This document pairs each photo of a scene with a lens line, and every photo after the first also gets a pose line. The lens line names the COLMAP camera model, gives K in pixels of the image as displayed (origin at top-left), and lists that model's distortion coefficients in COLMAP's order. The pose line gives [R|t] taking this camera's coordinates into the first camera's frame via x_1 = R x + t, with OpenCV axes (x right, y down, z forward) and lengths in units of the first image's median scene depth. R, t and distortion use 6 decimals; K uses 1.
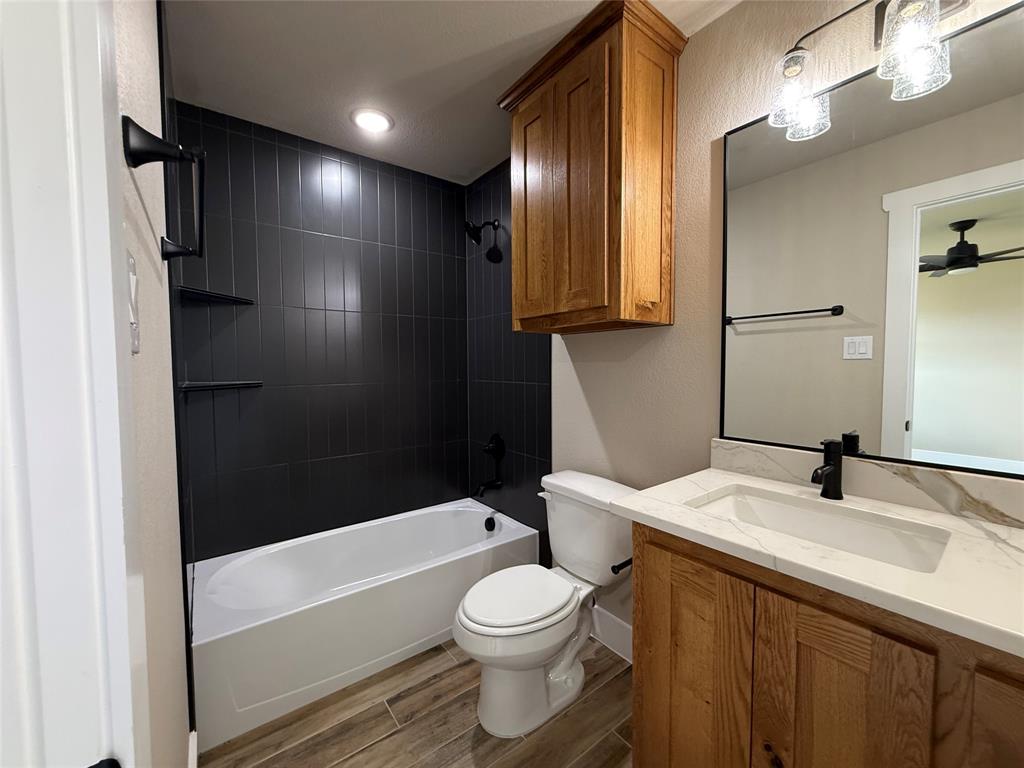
lens RADIAL K [[408.2, 0, 510.2], [0, 408.2, 384.3], [0, 0, 1]] dist [-0.000170, -0.000088]
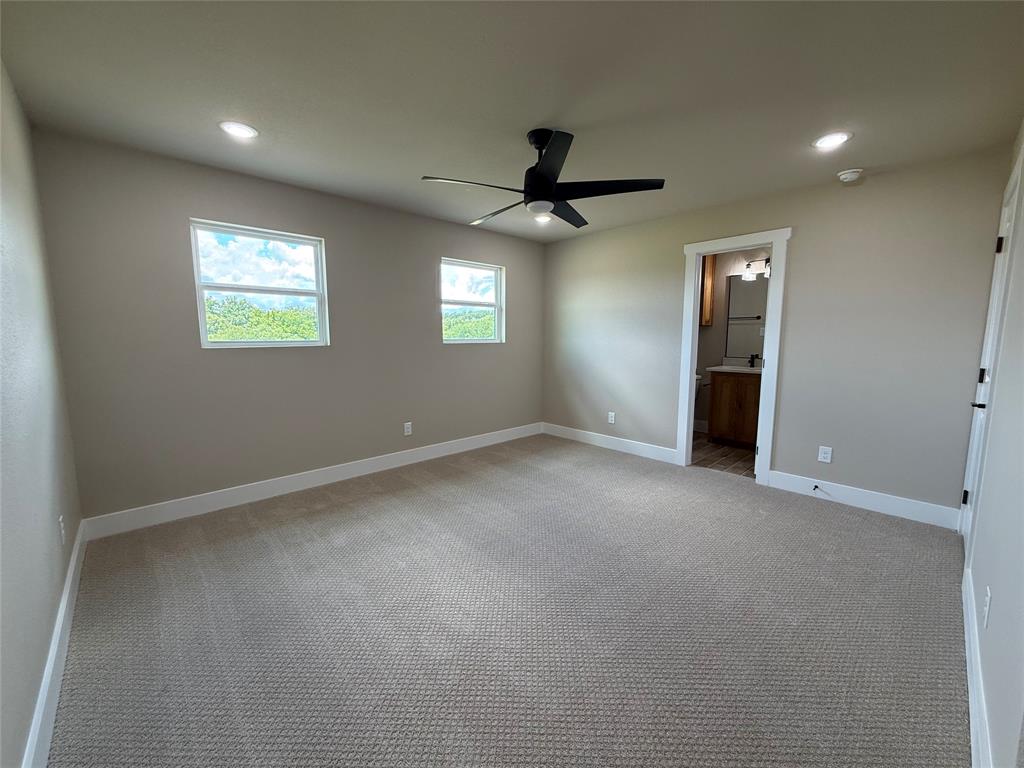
lens RADIAL K [[408.2, 0, 510.2], [0, 408.2, 384.3], [0, 0, 1]] dist [-0.000170, -0.000088]
pose [[0.994105, -0.010829, 0.107878, -1.375903], [0.003041, 0.997393, 0.072095, 0.078628], [-0.108378, -0.071342, 0.991547, -1.861555]]
